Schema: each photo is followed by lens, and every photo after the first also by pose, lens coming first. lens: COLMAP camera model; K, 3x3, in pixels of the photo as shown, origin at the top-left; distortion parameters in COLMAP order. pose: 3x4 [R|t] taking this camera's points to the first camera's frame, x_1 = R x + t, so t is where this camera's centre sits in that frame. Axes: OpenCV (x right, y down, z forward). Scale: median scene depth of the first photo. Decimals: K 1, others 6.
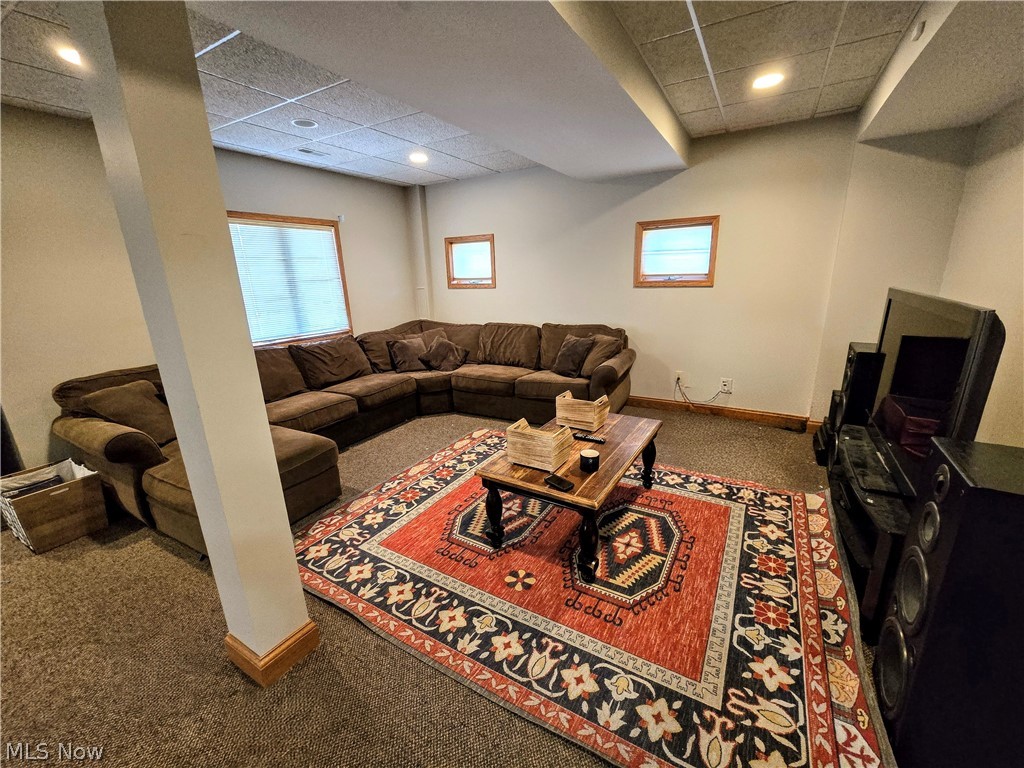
lens RADIAL K [[417.9, 0, 520.2], [0, 417.9, 385.3], [0, 0, 1]] dist [-0.007398, 0.000185]
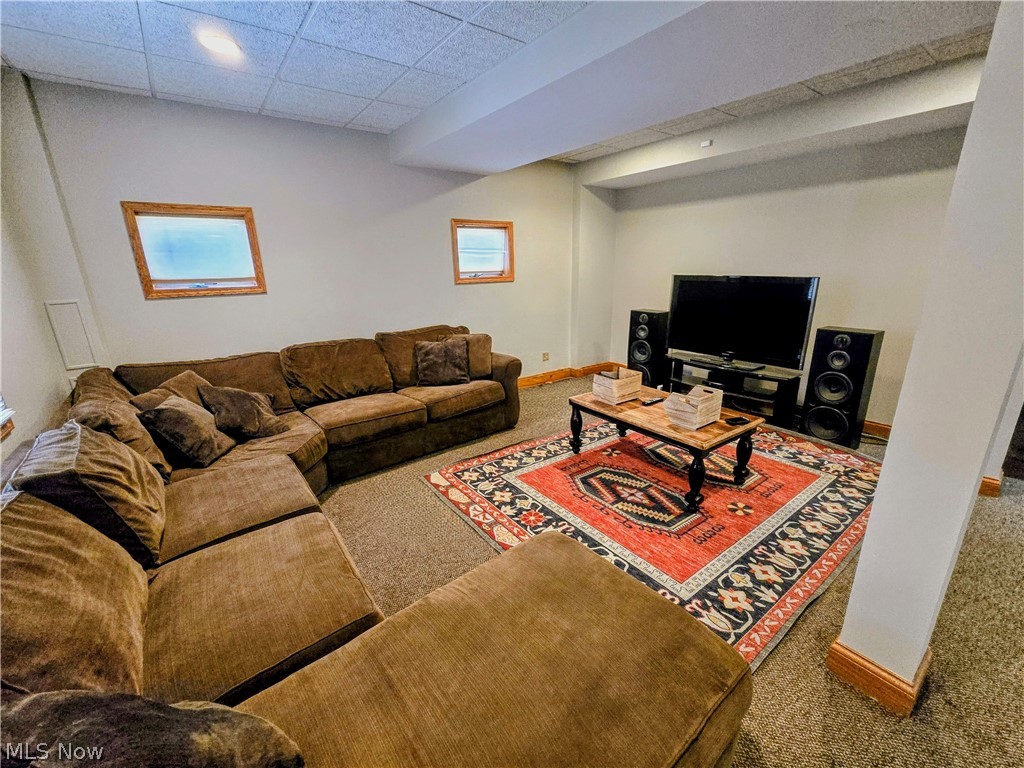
lens RADIAL K [[417.9, 0, 519.9], [0, 417.9, 388.0], [0, 0, 1]] dist [-0.007398, 0.000185]
pose [[0.391392, -0.238260, 0.888844, -0.881341], [0.248461, 0.957388, 0.147227, -0.154316], [-0.886047, 0.163219, 0.433913, 0.681409]]
